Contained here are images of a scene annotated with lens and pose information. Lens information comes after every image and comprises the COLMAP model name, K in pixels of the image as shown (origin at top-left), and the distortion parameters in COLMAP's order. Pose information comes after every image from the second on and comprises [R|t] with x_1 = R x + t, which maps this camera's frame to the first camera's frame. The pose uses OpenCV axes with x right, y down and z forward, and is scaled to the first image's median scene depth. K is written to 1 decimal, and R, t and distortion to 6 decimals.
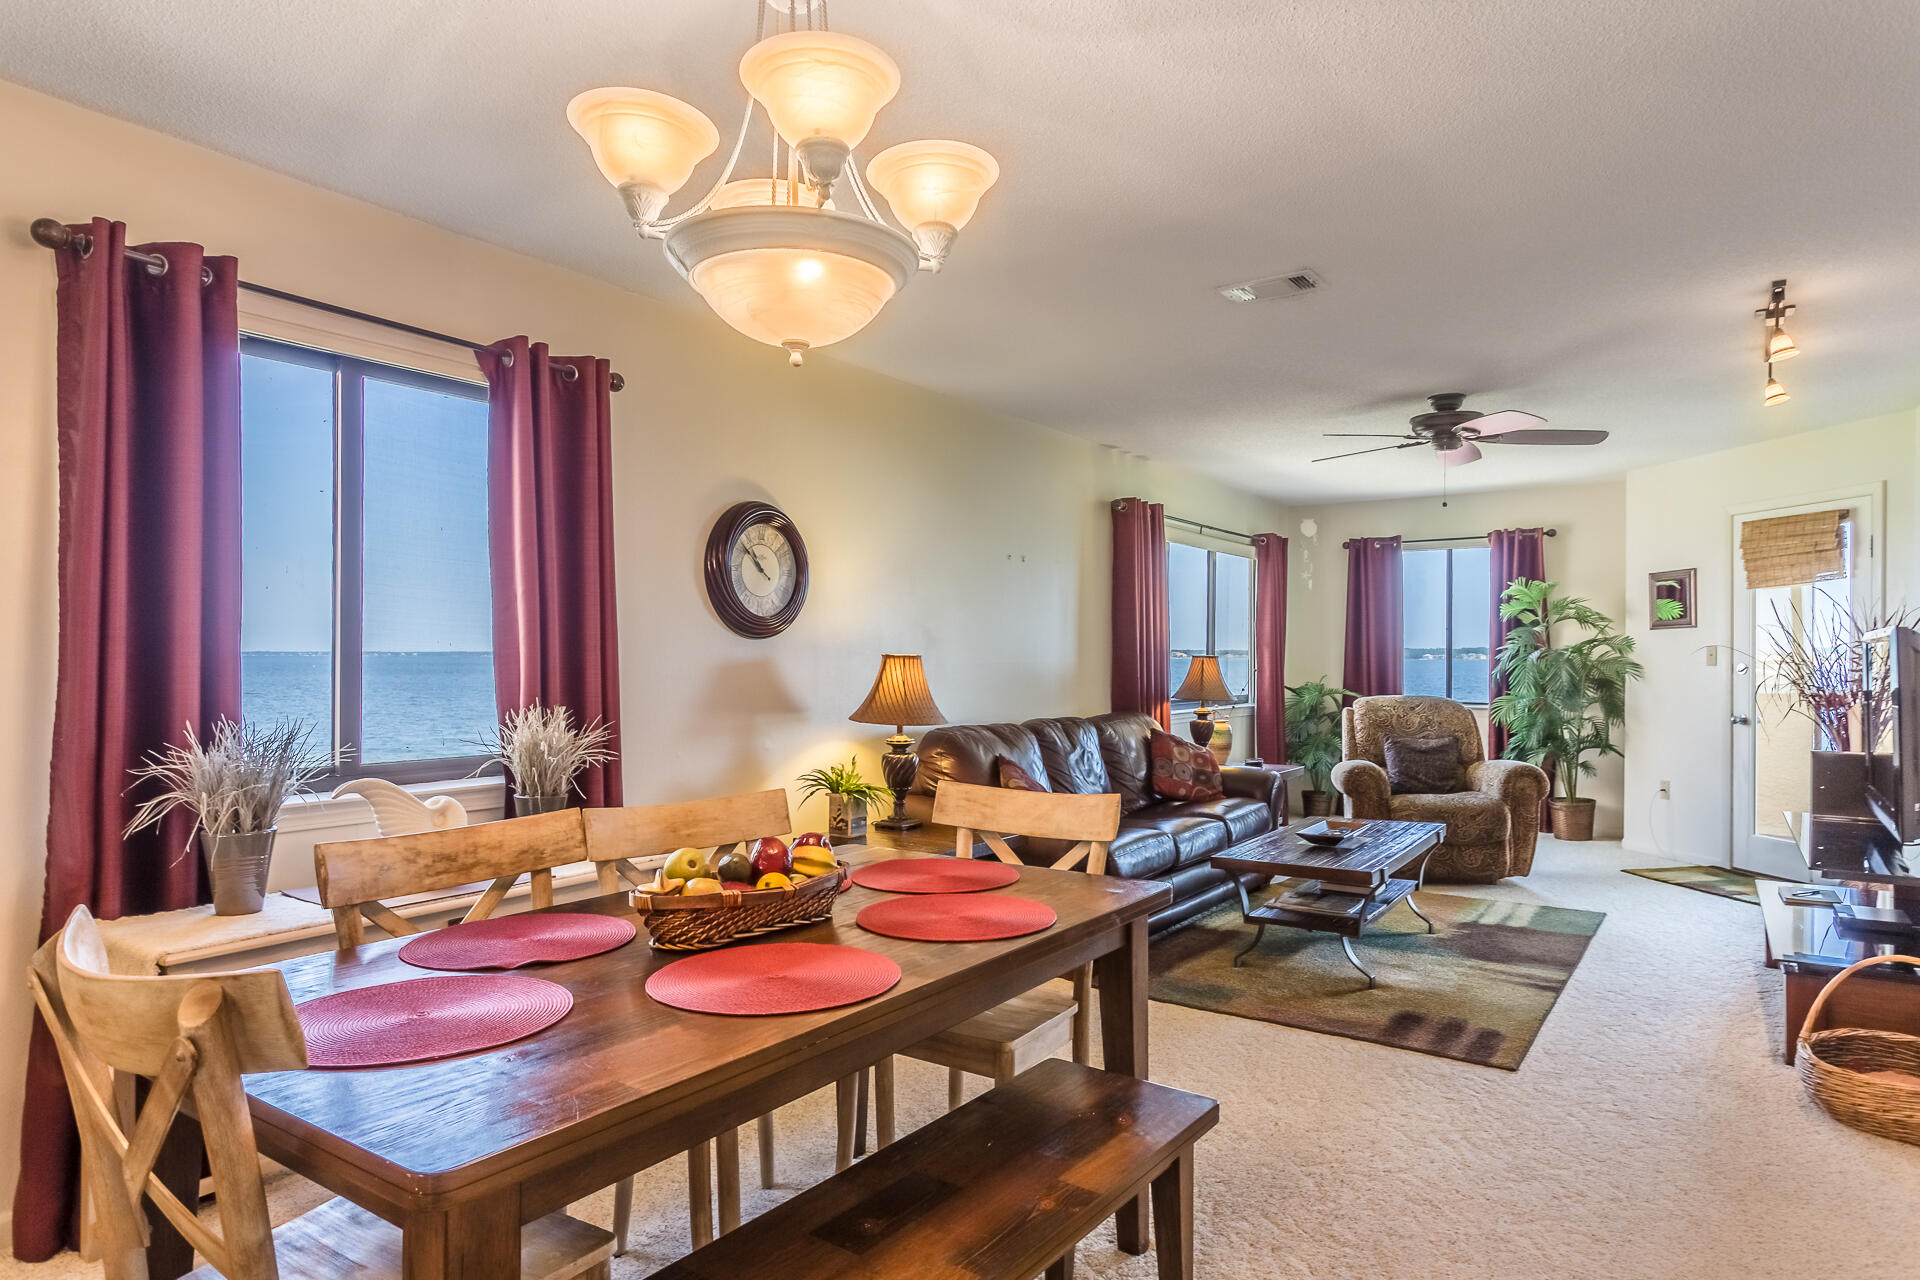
lens RADIAL K [[1094.0, 0, 954.3], [0, 1094.0, 659.7], [0, 0, 1]] dist [0.005435, 0.001002]
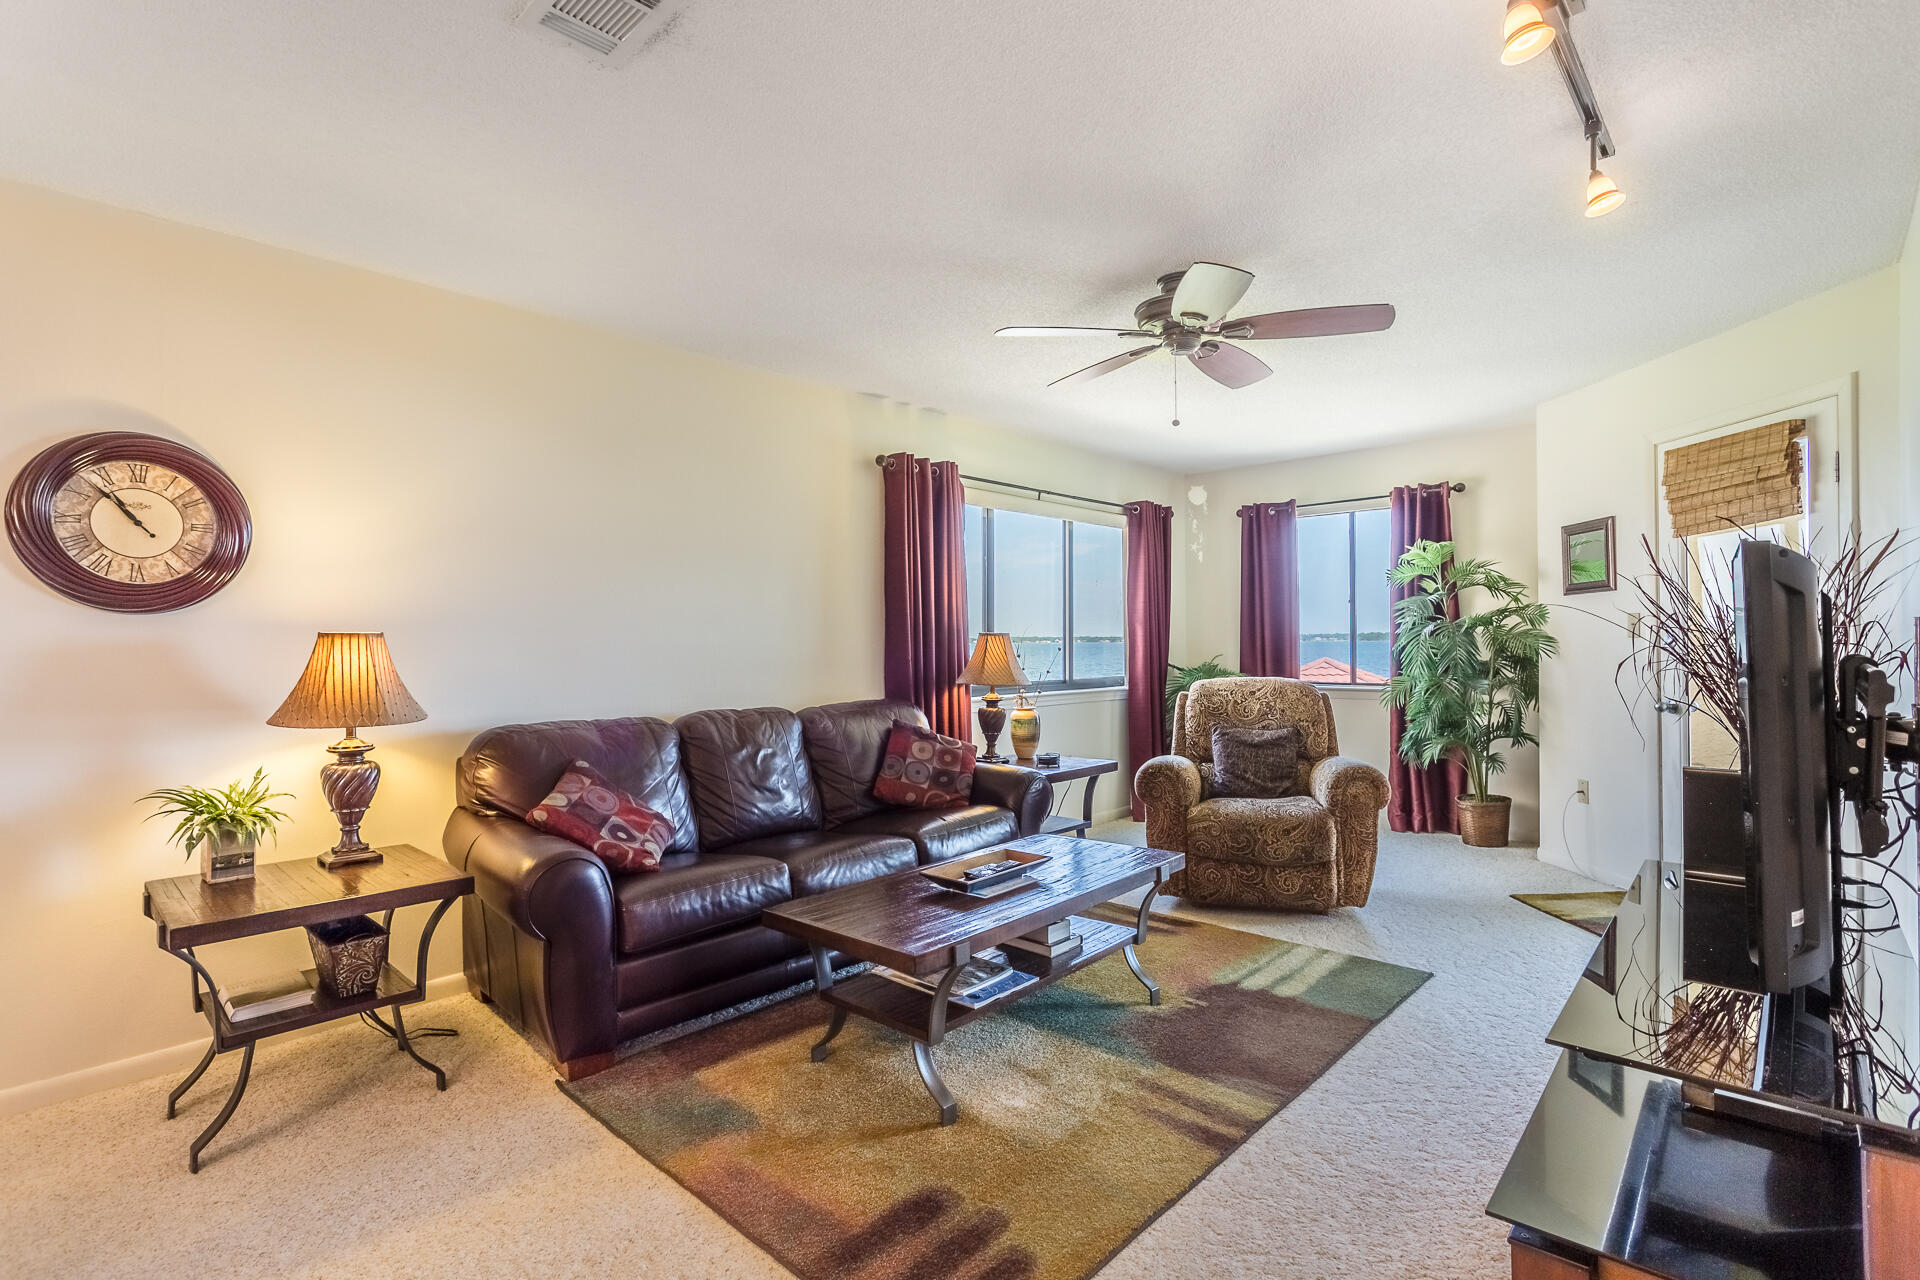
lens RADIAL K [[907.9, 0, 946.1], [0, 907.9, 642.7], [0, 0, 1]] dist [0.003252, 0.001291]
pose [[0.990803, -0.011899, -0.134789, 0.289012], [0.011392, 0.999925, -0.004530, 0.006509], [0.134832, 0.002953, 0.990864, 0.284788]]
